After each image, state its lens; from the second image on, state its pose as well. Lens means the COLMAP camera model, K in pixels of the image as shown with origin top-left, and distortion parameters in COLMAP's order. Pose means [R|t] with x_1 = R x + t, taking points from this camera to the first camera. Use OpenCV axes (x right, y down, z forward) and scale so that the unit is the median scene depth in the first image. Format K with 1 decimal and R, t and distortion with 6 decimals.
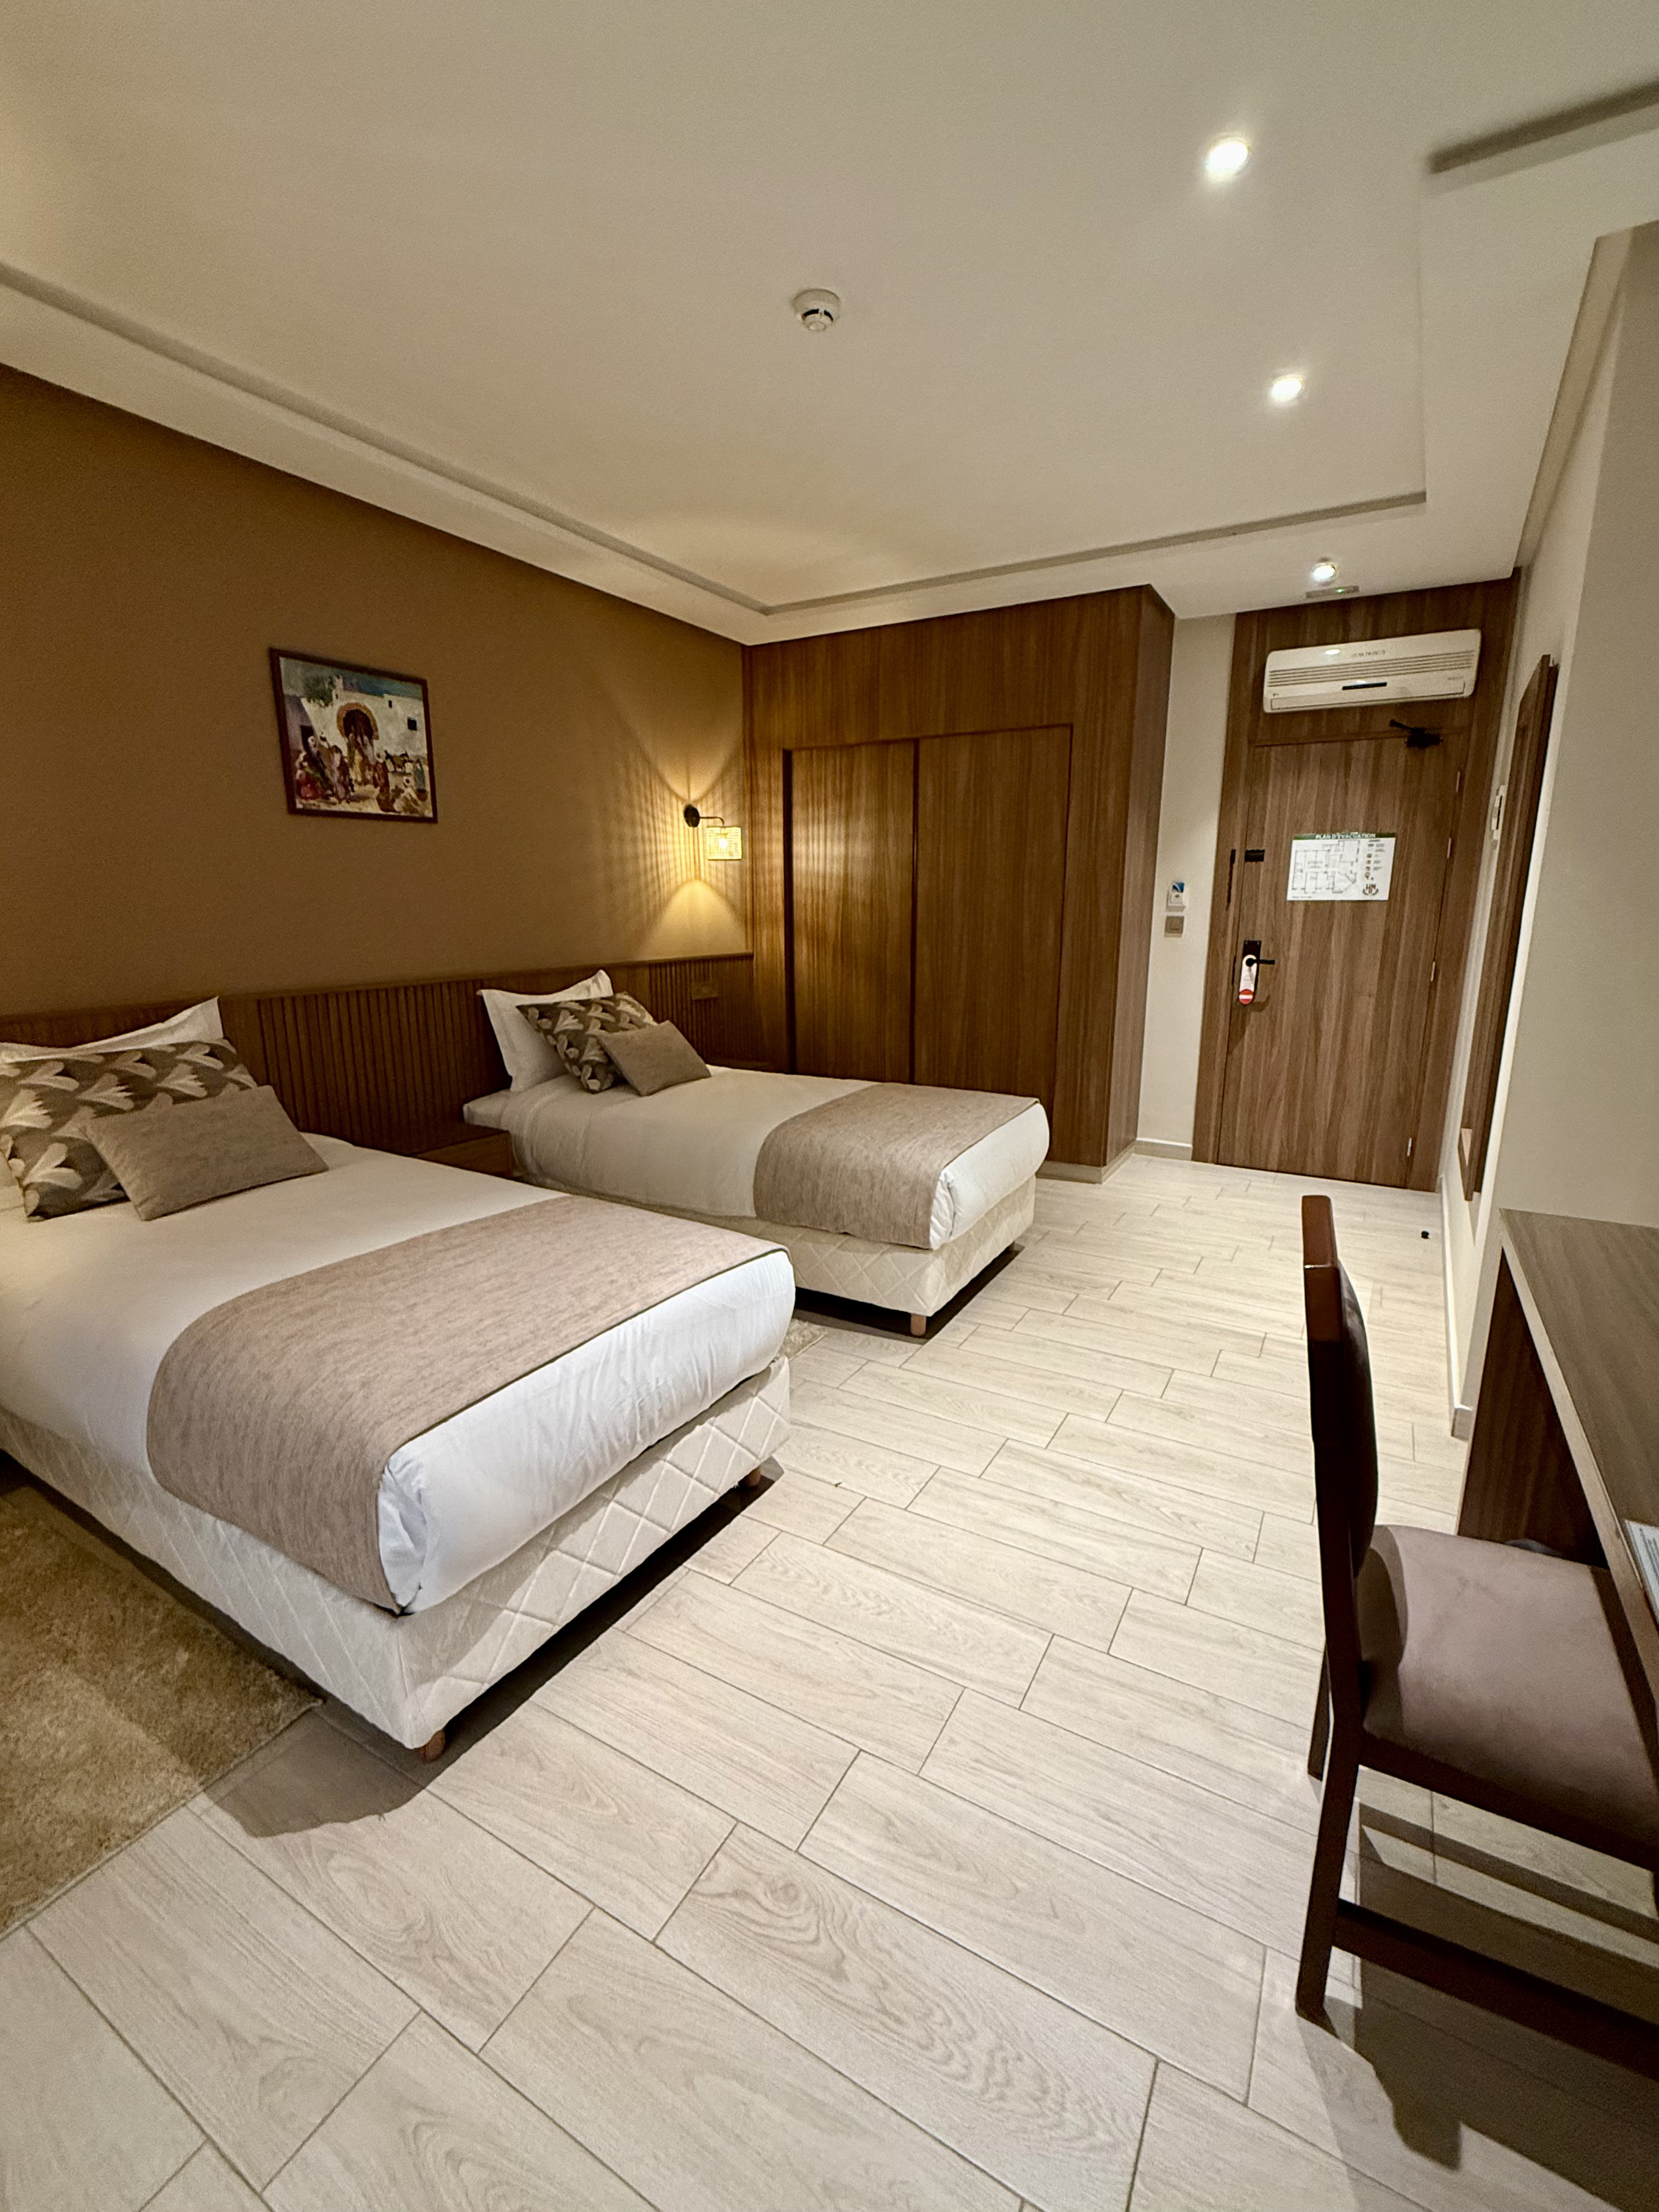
lens RADIAL K [[954.4, 0, 822.3], [0, 954.4, 1109.1], [0, 0, 1]] dist [-0.001989, 0.000197]
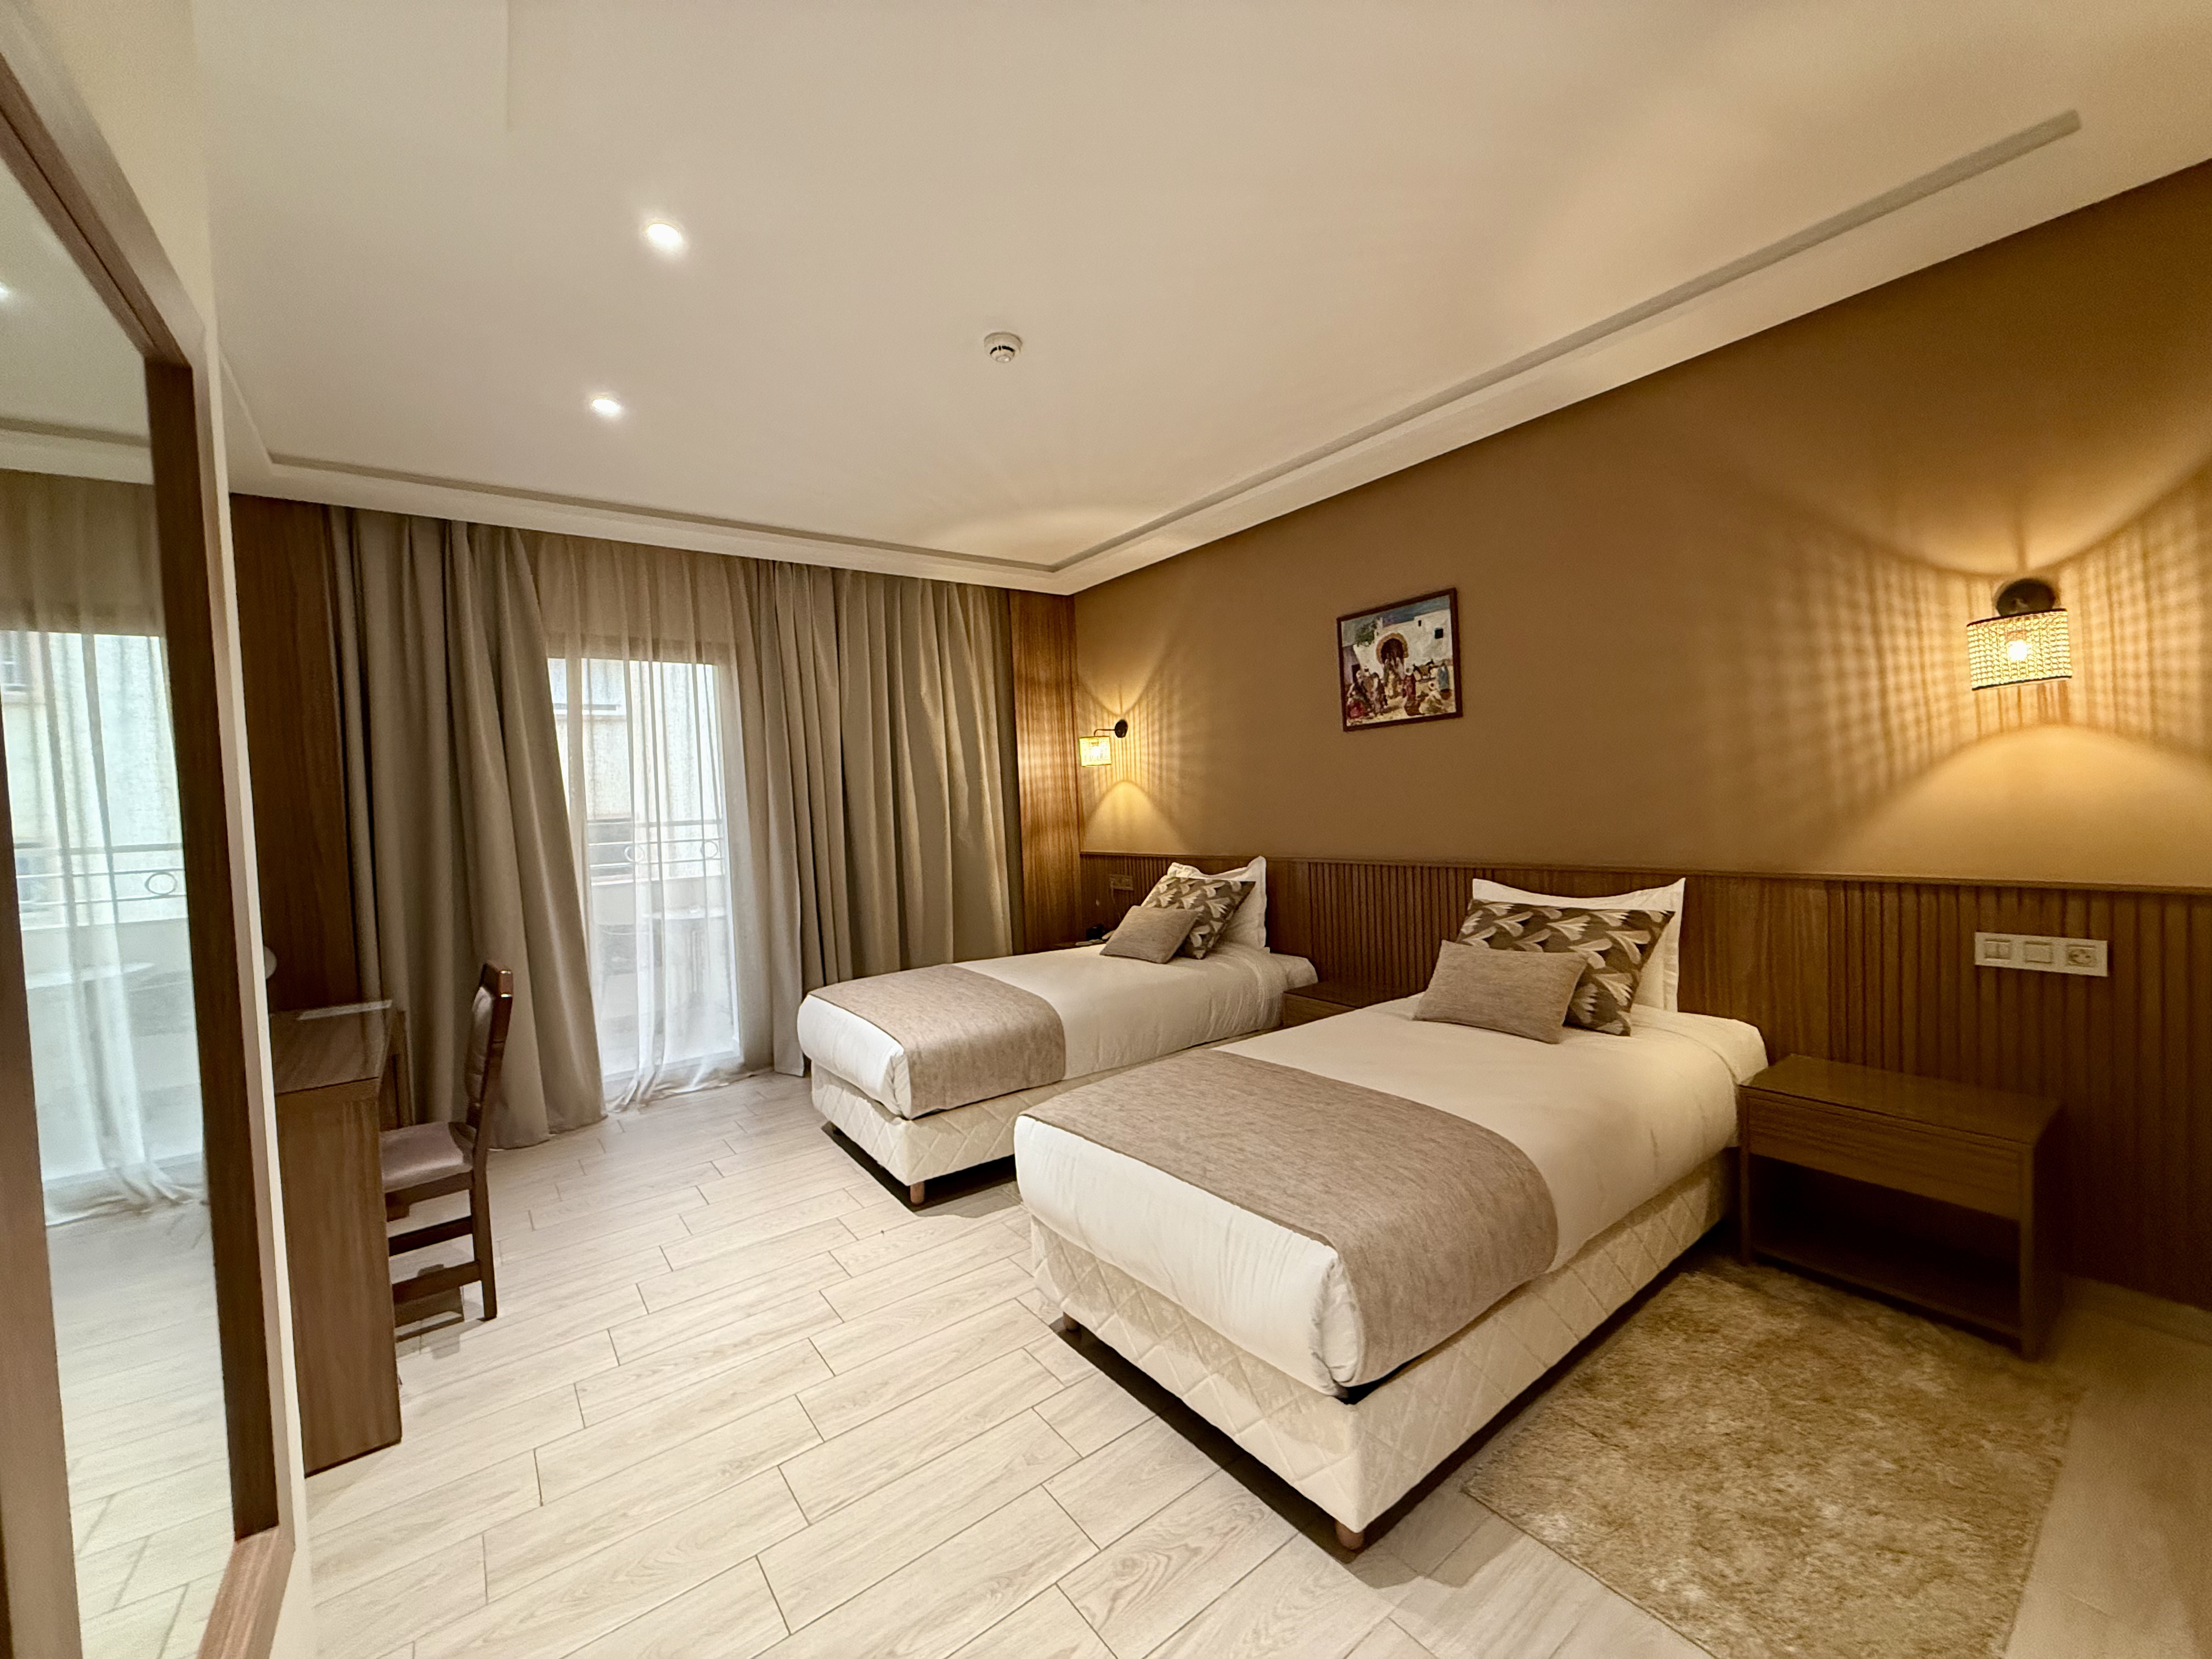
lens RADIAL K [[877.0, 0, 1095.0], [0, 877.0, 834.7], [0, 0, 1]] dist [-0.002075, -0.000342]
pose [[-0.387943, 0.046718, -0.920499, 0.591544], [-0.161112, 0.979901, 0.117633, -0.205864], [0.907493, 0.193938, -0.372619, 0.945618]]
